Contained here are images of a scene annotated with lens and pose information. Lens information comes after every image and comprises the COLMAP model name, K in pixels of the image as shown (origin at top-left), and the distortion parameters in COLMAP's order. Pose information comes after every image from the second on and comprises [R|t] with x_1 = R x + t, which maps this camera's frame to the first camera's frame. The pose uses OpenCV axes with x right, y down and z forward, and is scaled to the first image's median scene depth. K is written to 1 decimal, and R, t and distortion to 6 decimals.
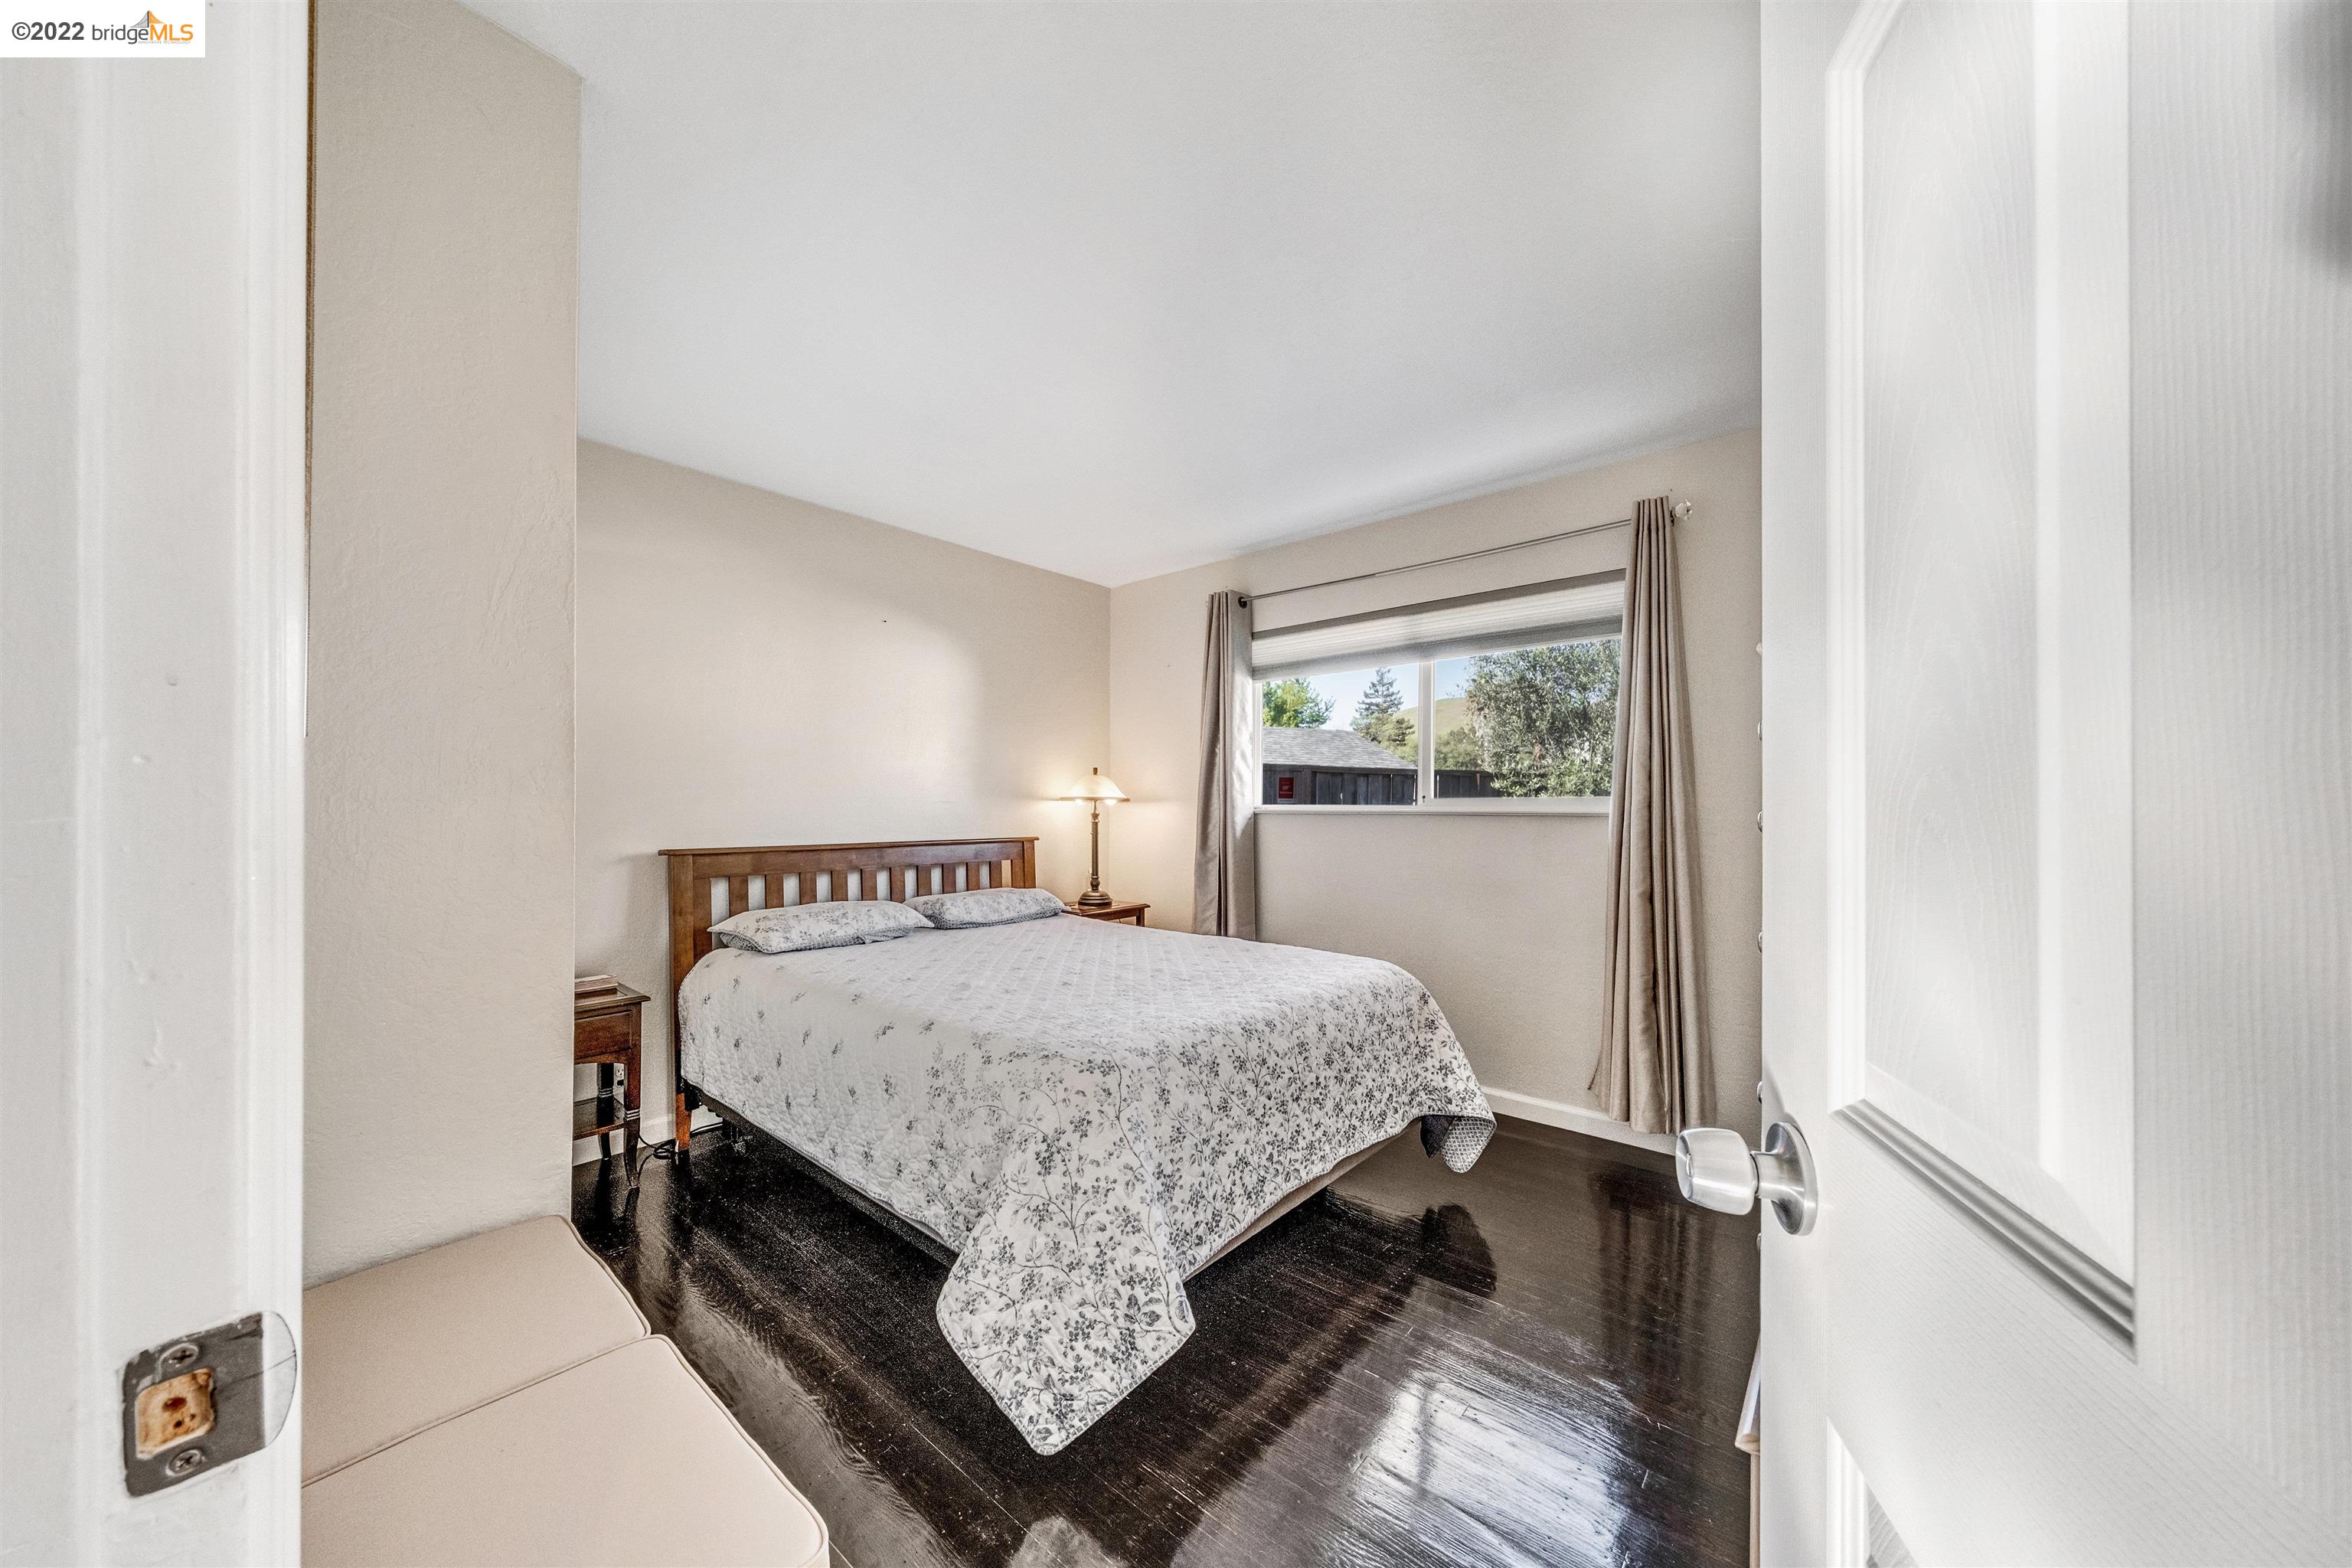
lens RADIAL K [[803.6, 0, 1172.8], [0, 803.6, 803.6], [0, 0, 1]] dist [0.001129, 0.000226]
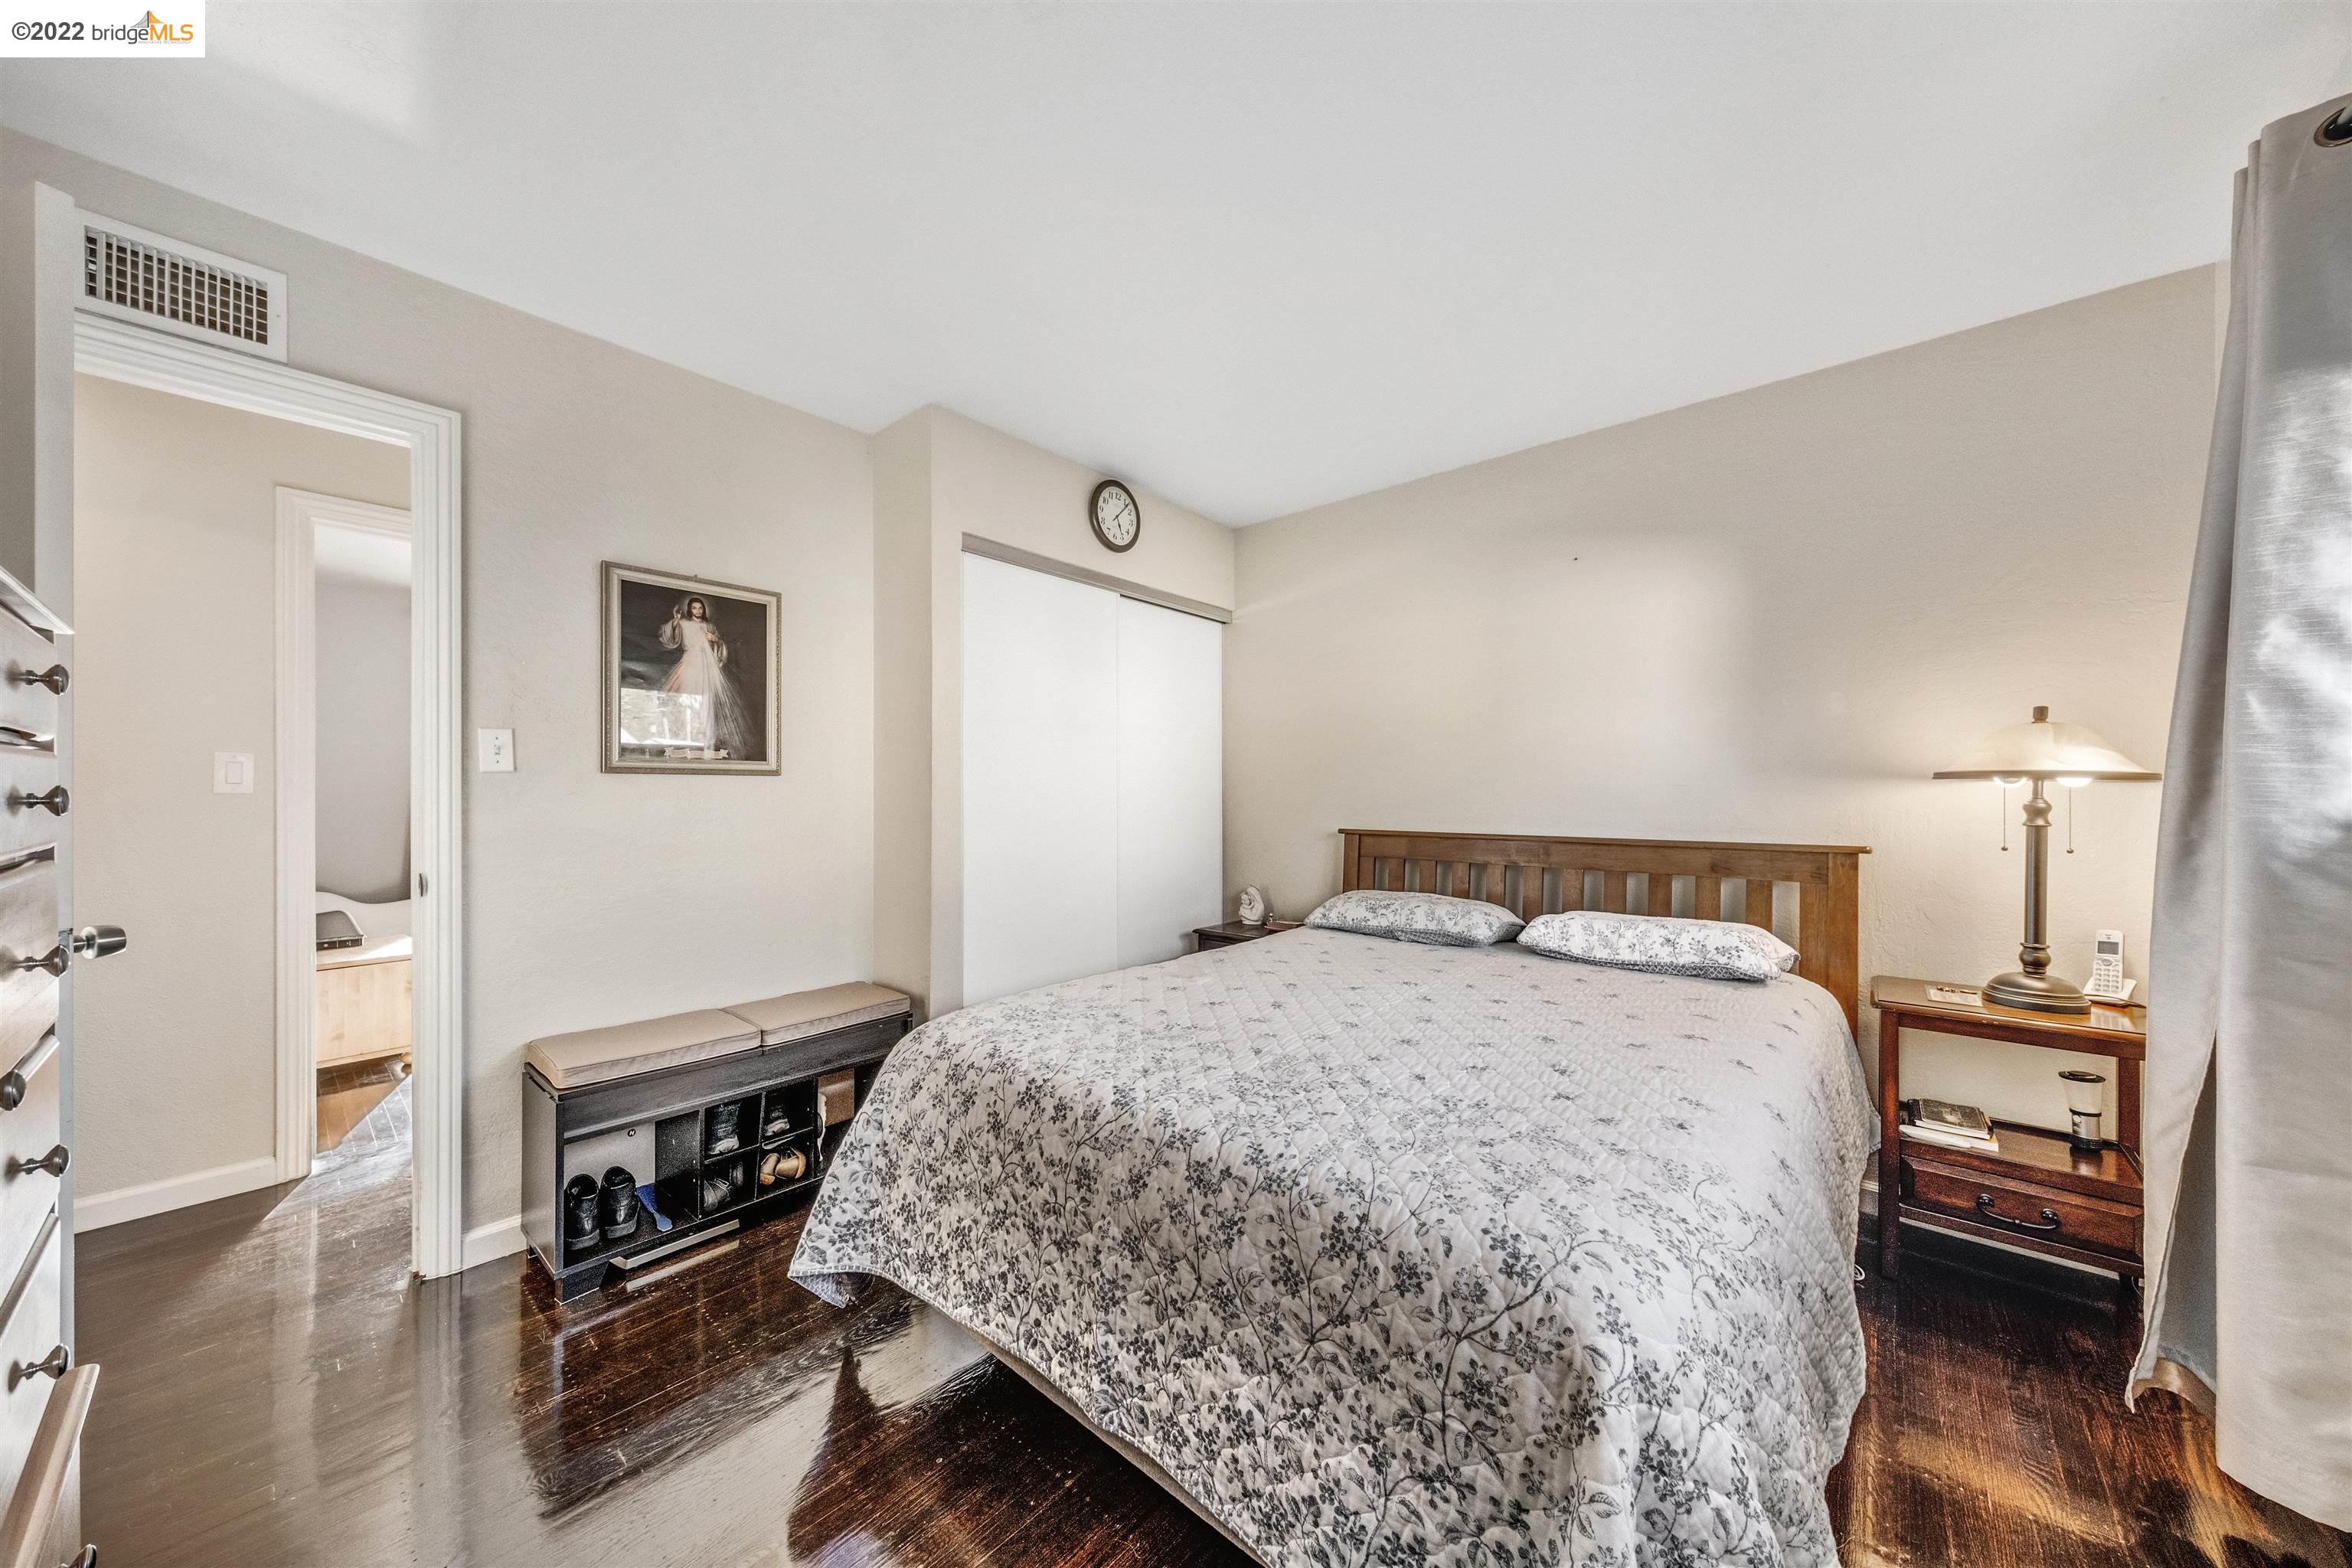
lens RADIAL K [[803.6, 0, 1172.3], [0, 803.6, 788.9], [0, 0, 1]] dist [0.001129, 0.000226]
pose [[-0.005685, -0.006825, -0.999961, 0.707869], [0.001059, 0.999976, -0.006831, 0.009159], [0.999983, -0.001098, -0.005677, 0.976198]]
